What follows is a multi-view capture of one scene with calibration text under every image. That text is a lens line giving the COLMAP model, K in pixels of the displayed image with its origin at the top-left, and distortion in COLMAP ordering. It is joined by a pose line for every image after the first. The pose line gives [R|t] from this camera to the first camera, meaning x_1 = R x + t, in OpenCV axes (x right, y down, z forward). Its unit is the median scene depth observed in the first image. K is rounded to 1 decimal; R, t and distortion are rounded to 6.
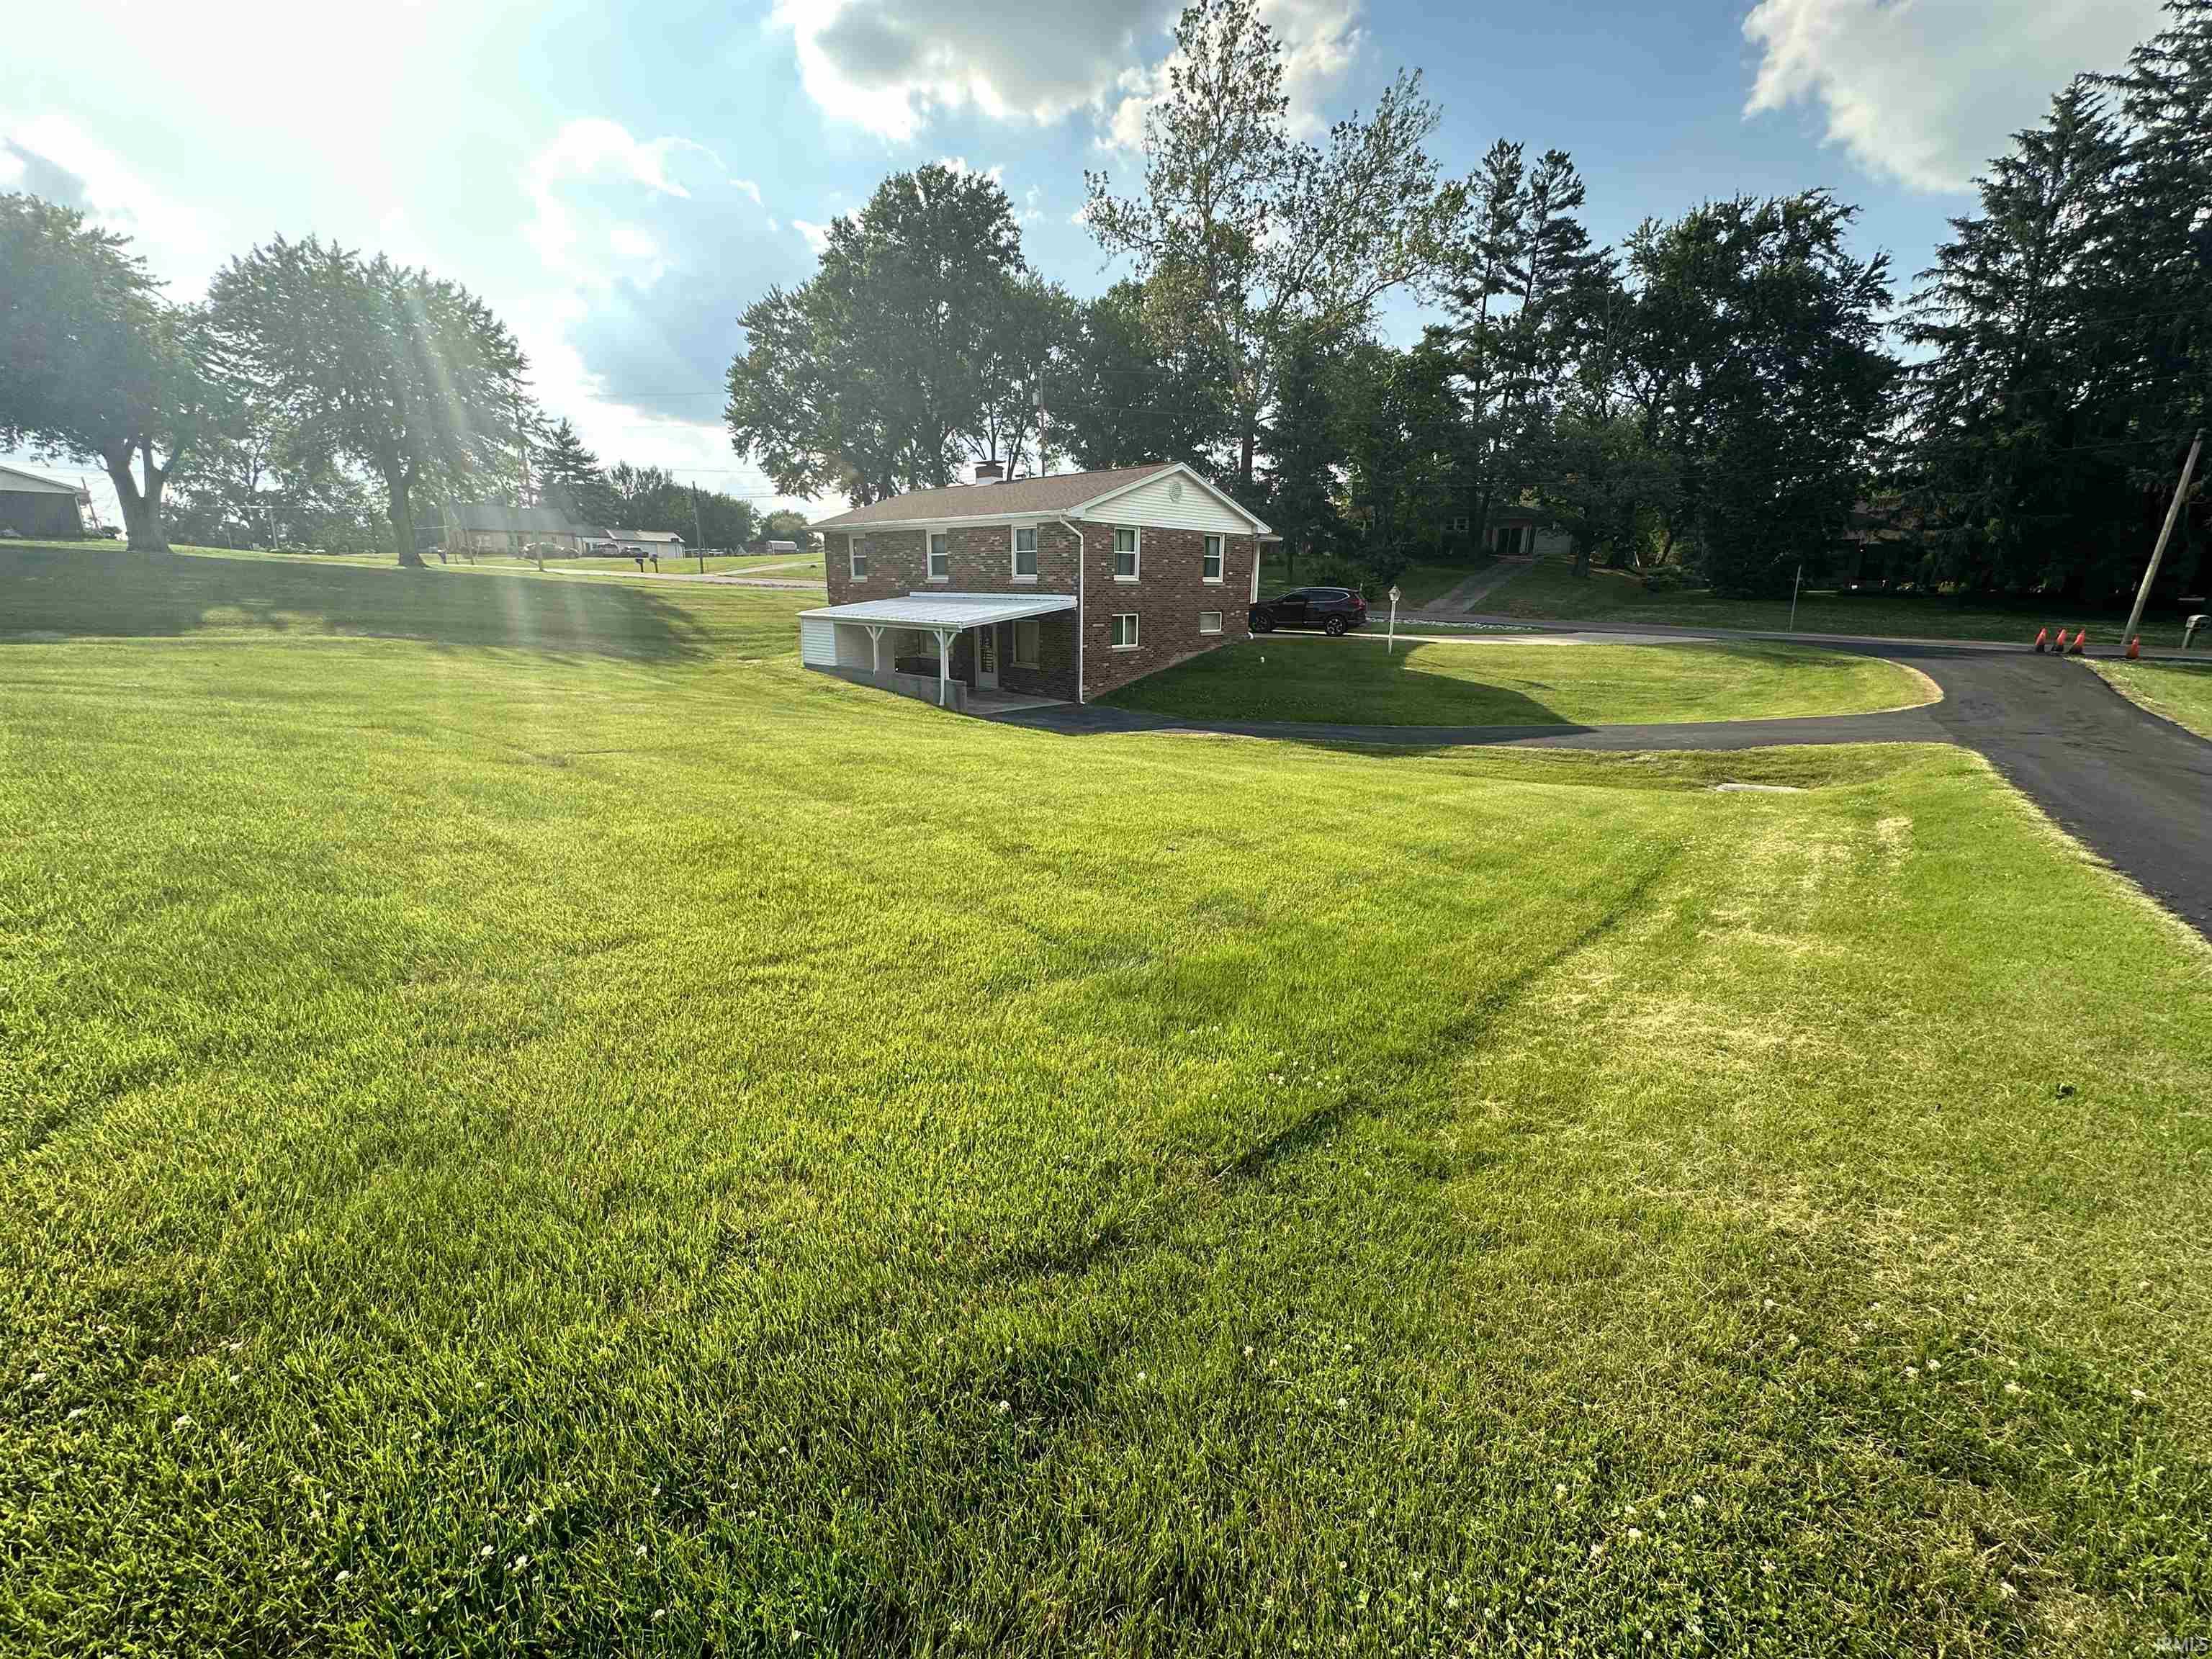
lens RADIAL K [[885.1, 0, 1118.8], [0, 885.1, 836.0], [0, 0, 1]] dist [-0.001844, -0.000066]
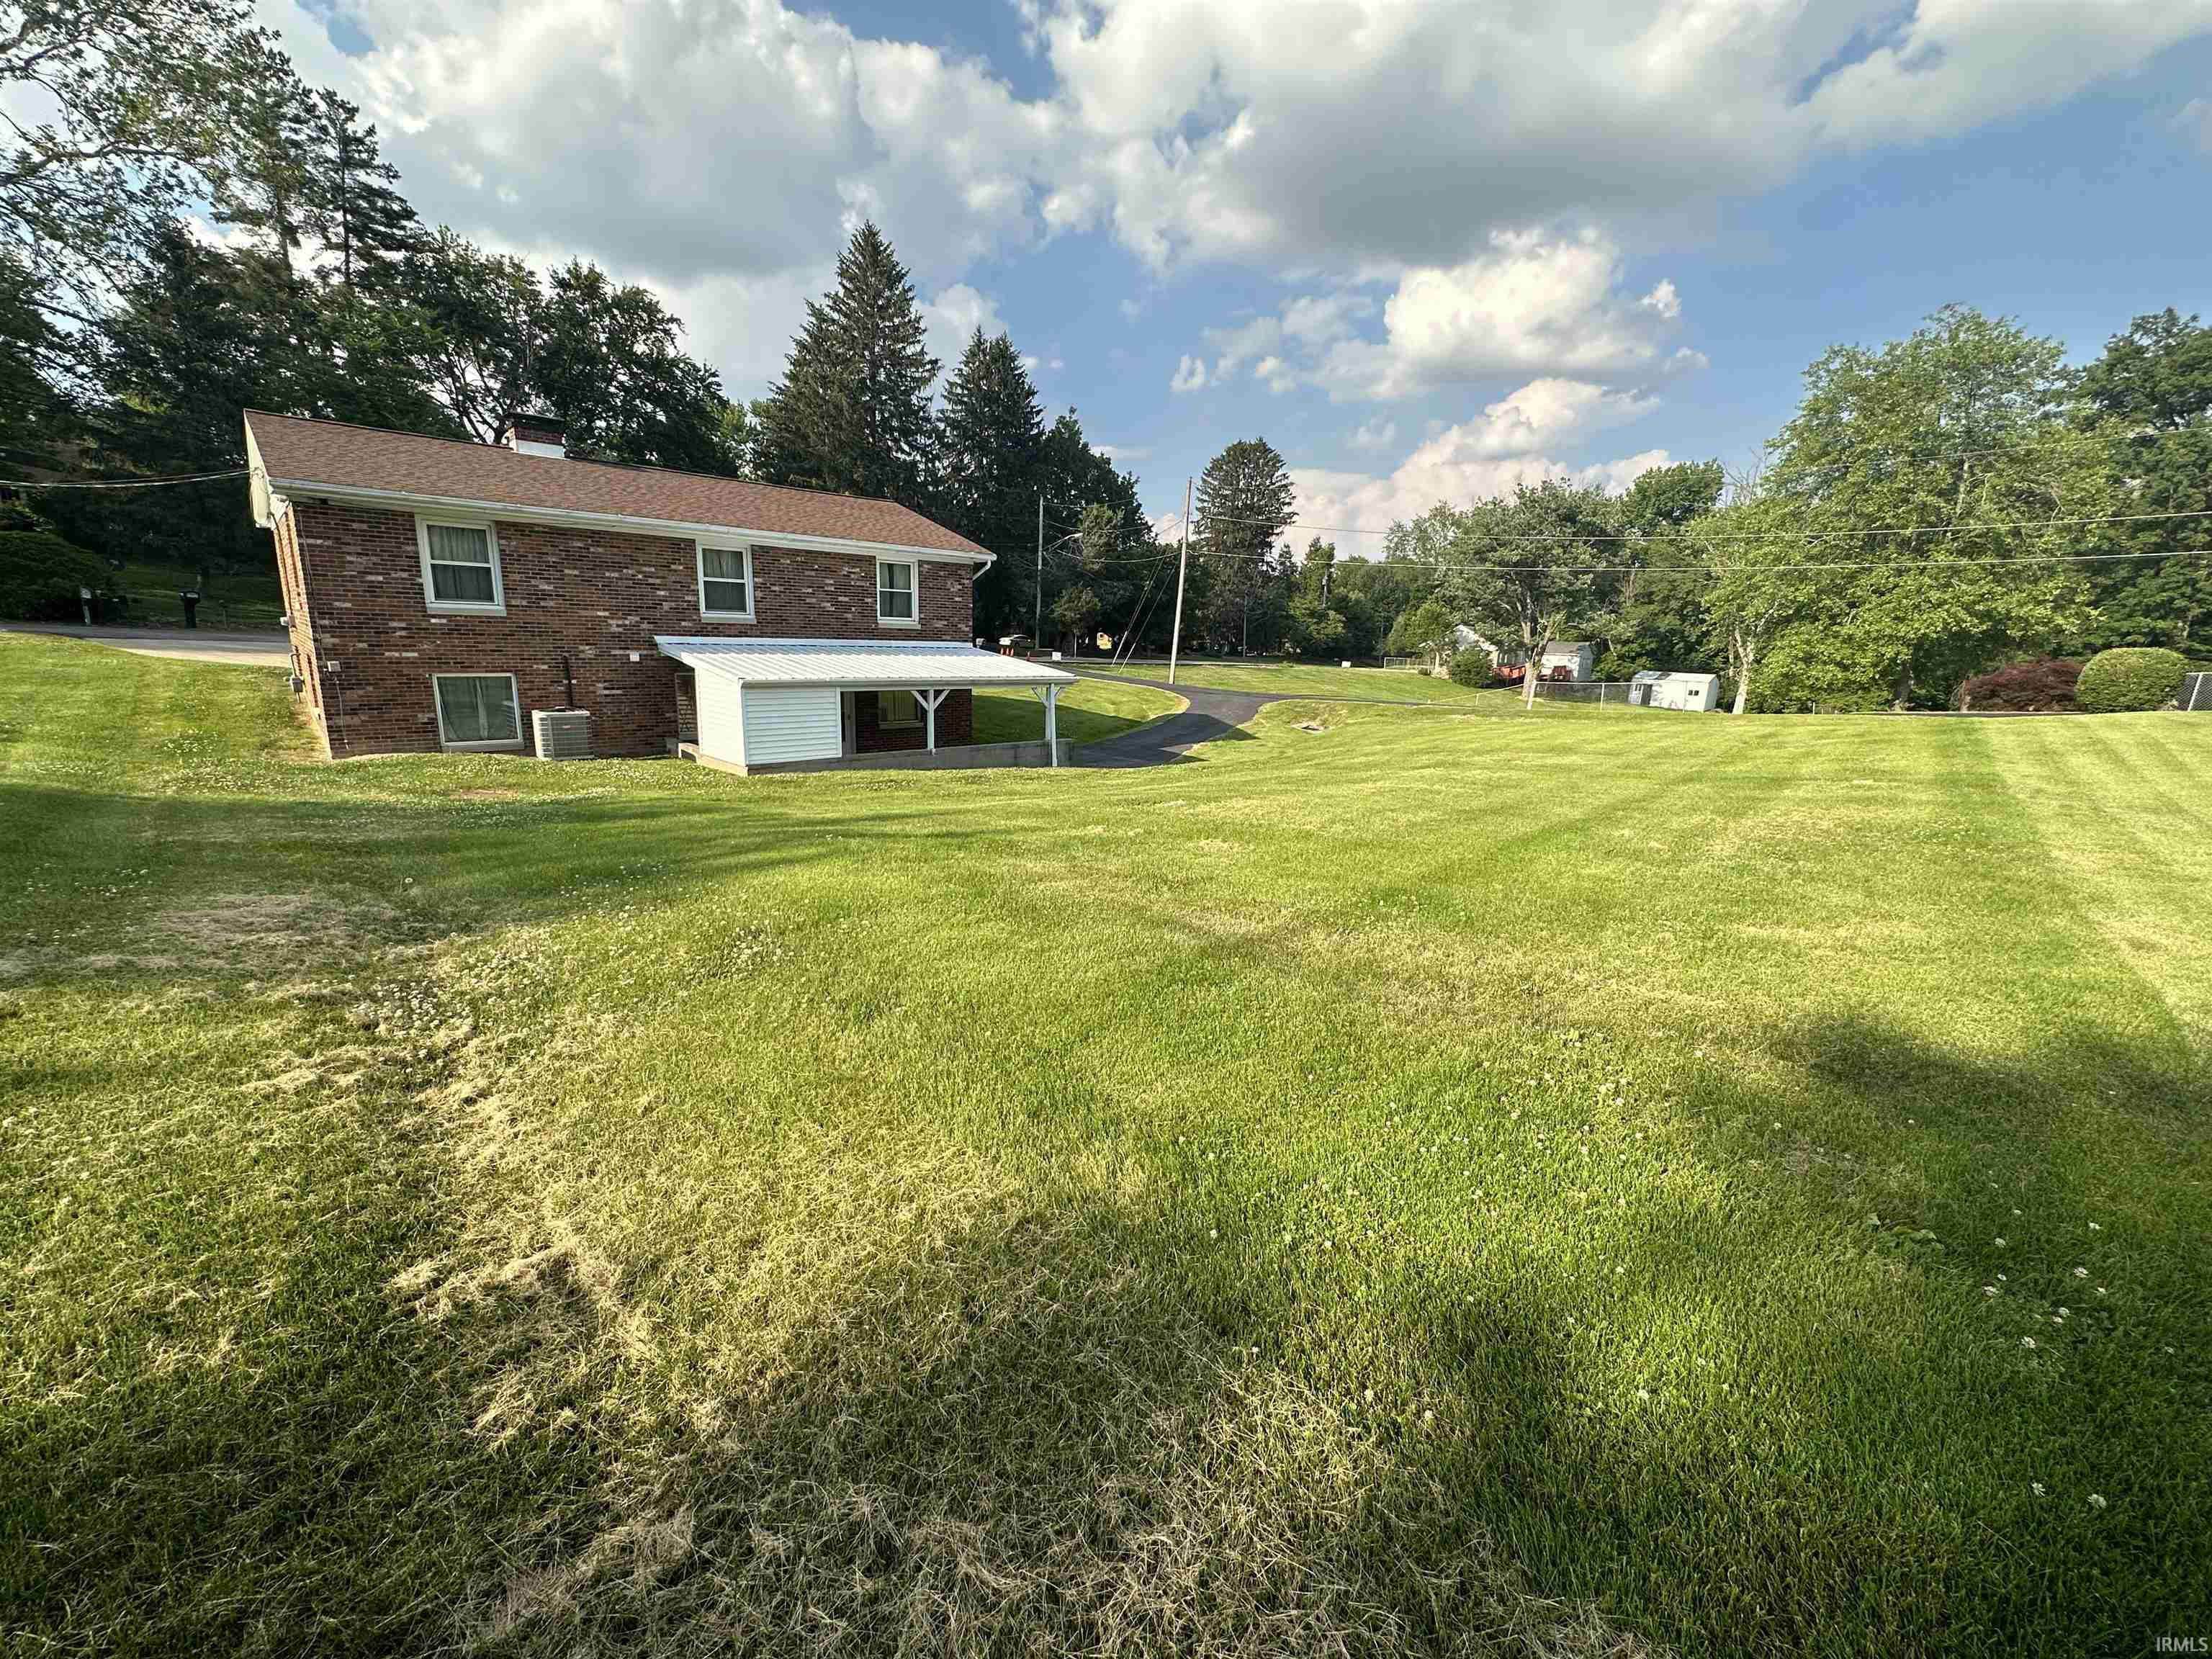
lens RADIAL K [[885.1, 0, 1122.4], [0, 885.1, 835.3], [0, 0, 1]] dist [-0.001844, -0.000066]
pose [[0.045986, -0.229706, 0.972173, -0.518160], [0.241969, 0.946782, 0.212261, -0.122330], [-0.969194, 0.225474, 0.099120, 0.408771]]
